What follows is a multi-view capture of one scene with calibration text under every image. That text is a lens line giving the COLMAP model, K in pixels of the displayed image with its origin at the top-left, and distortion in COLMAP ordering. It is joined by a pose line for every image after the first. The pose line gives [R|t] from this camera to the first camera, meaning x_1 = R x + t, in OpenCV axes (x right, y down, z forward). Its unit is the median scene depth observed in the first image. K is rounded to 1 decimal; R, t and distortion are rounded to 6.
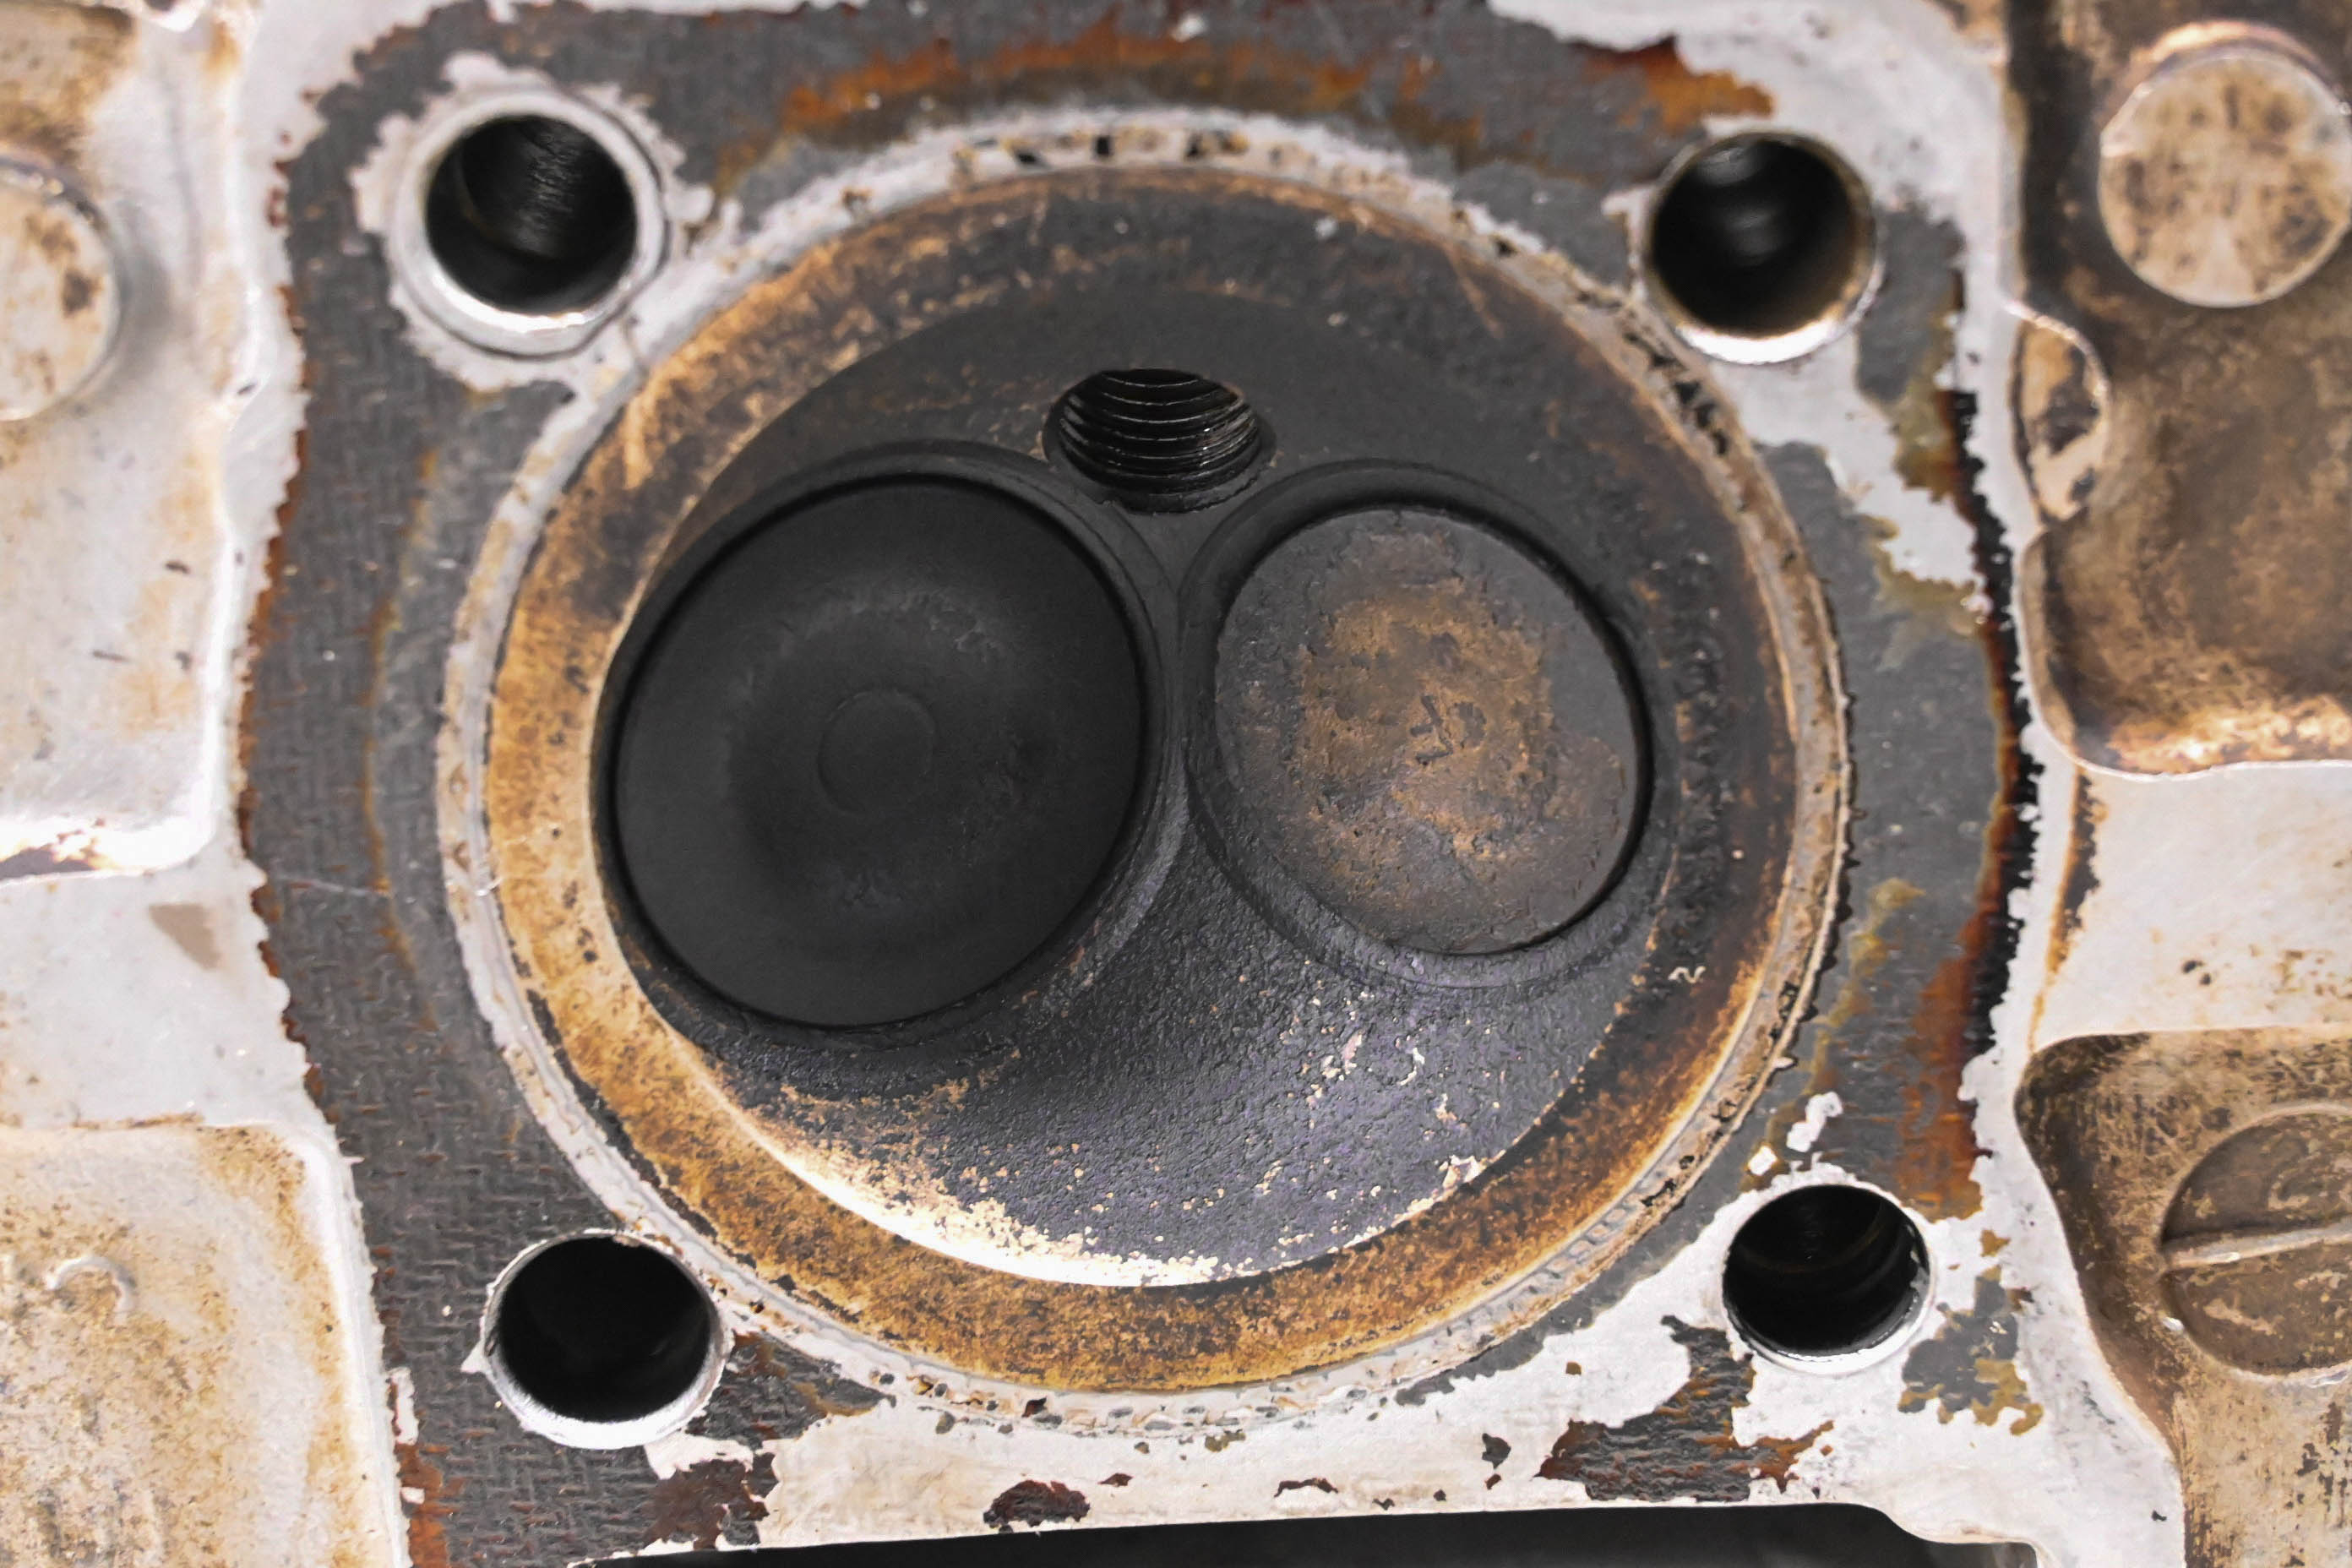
lens RADIAL K [[5027.1, 0, 1177.1], [0, 5027.1, 778.3], [0, 0, 1]] dist [0.012910, 0.000000]
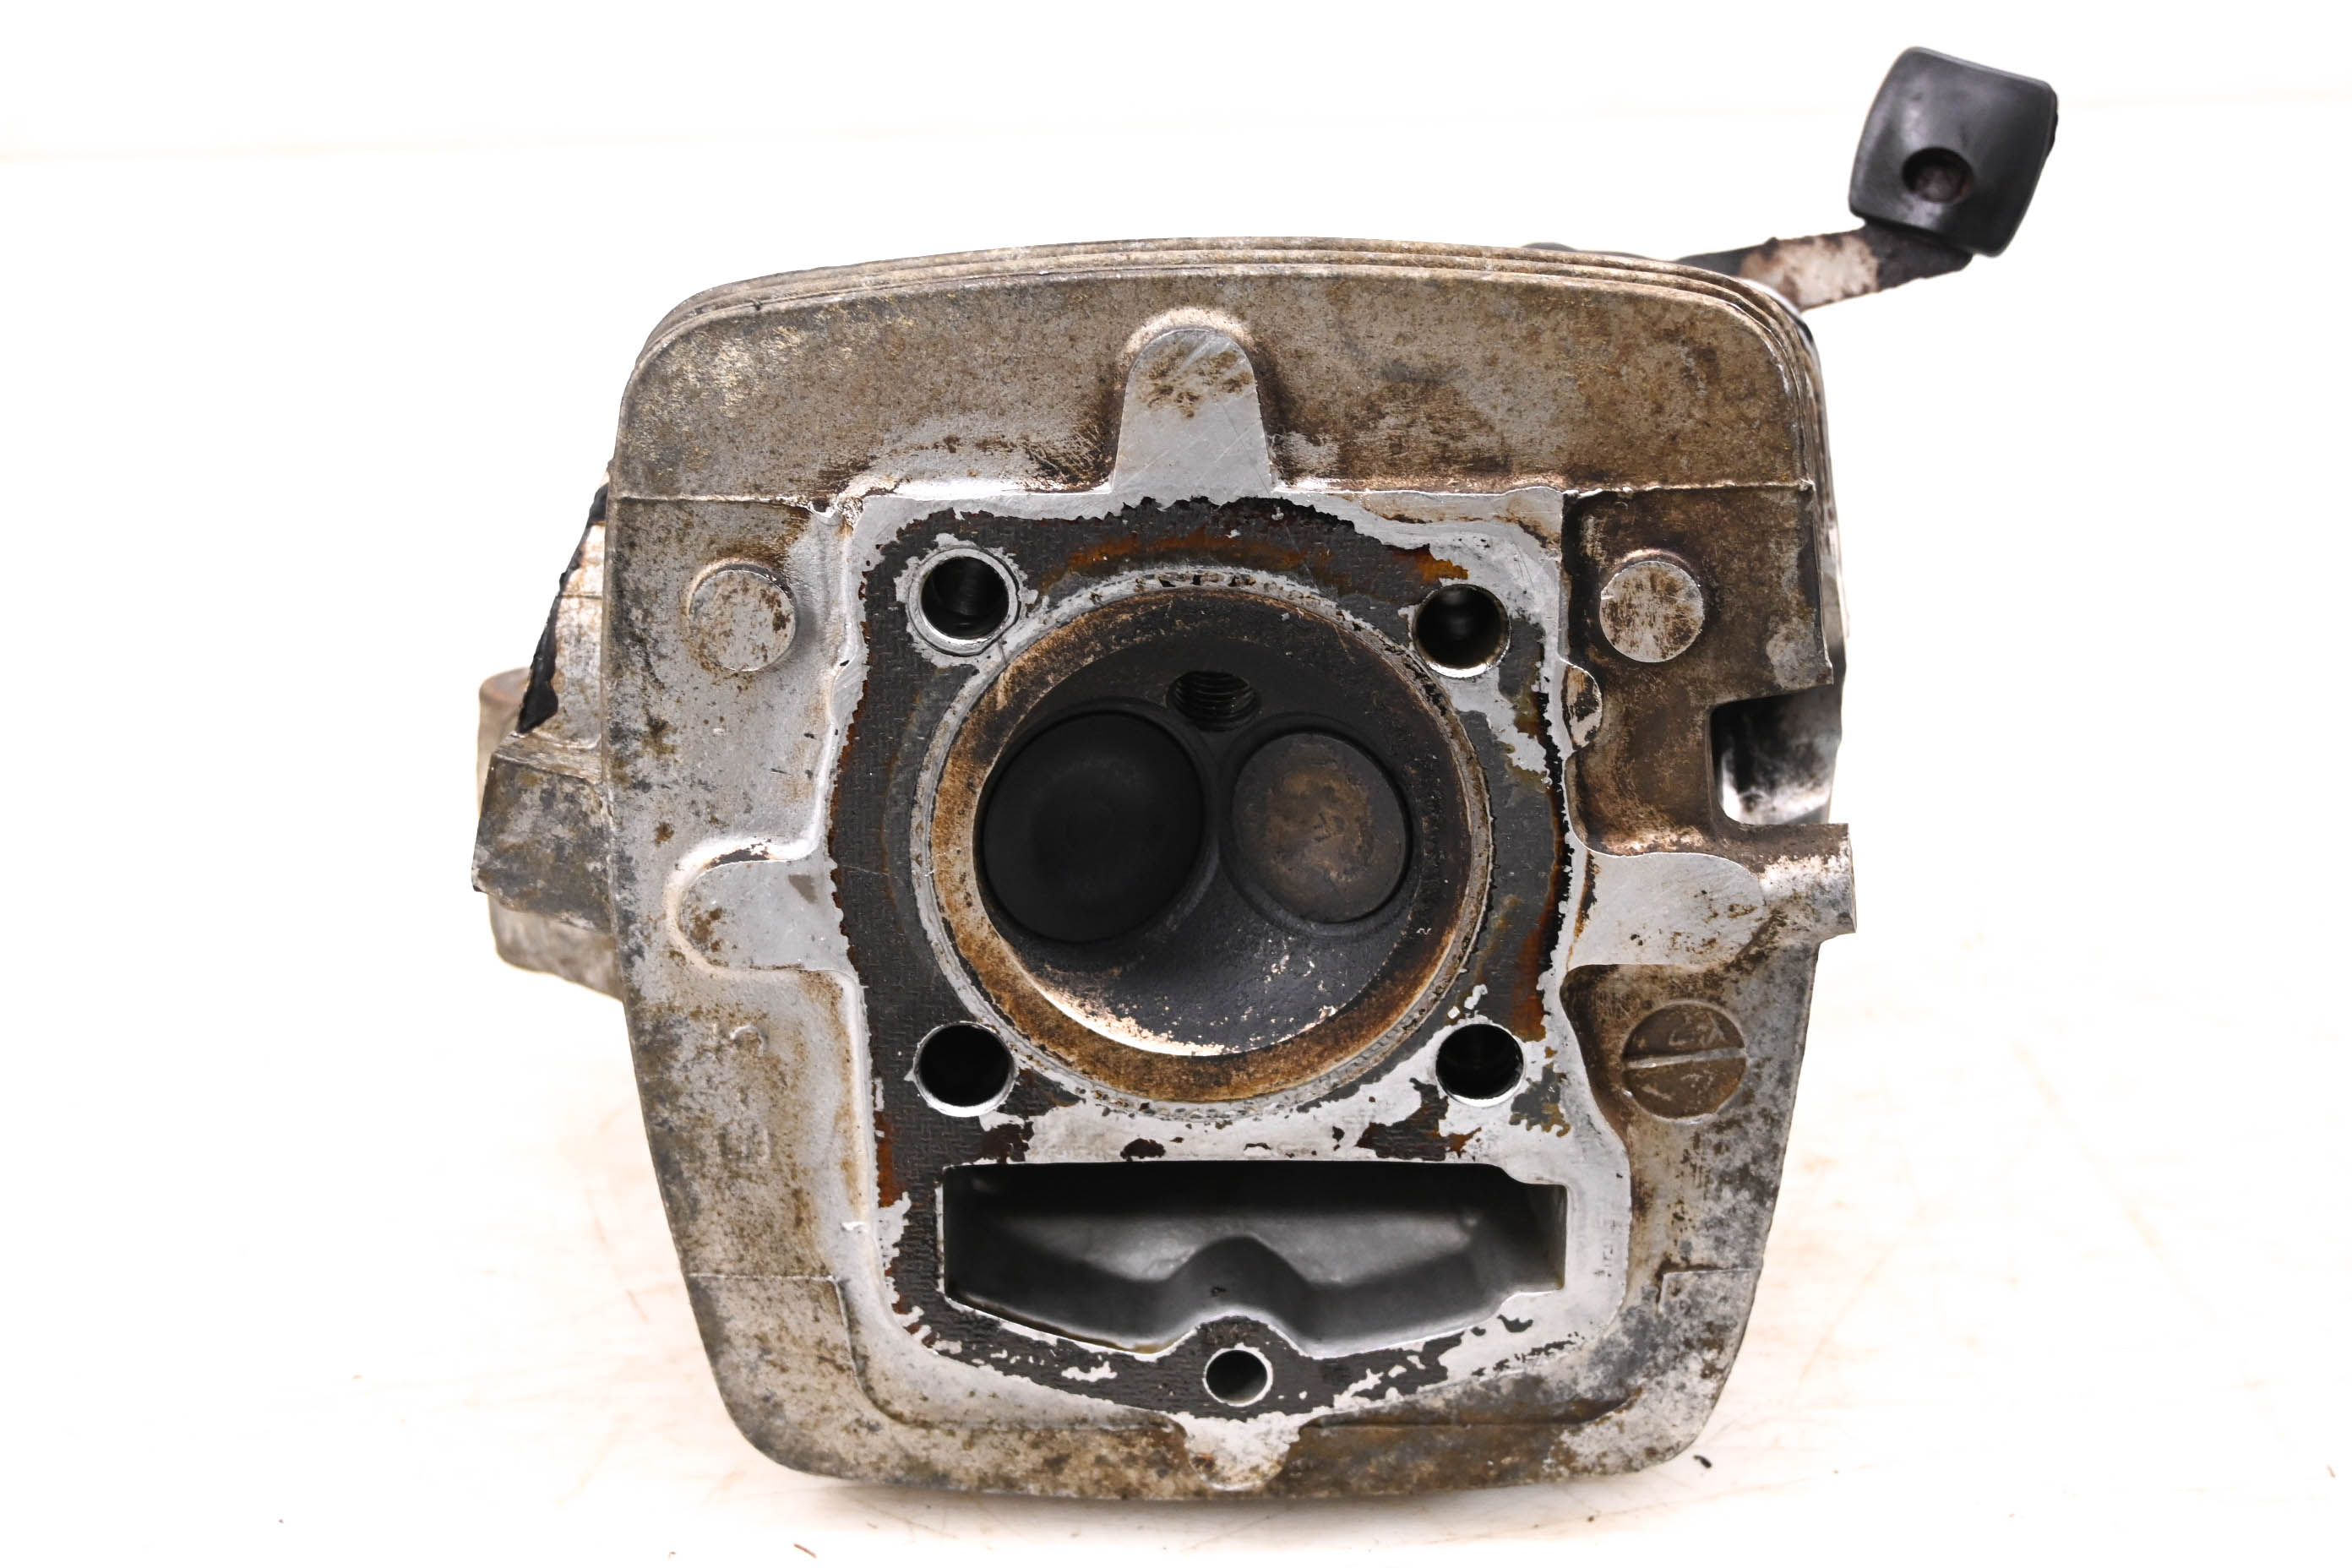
lens RADIAL K [[3445.7, 0, 1174.7], [0, 3445.7, 787.3], [0, 0, 1]] dist [0.042098, 0.000000]
pose [[0.999090, 0.041421, -0.010149, -0.003837], [-0.041947, 0.997387, -0.058815, 0.071765], [0.007686, 0.059187, 0.998217, -0.645913]]
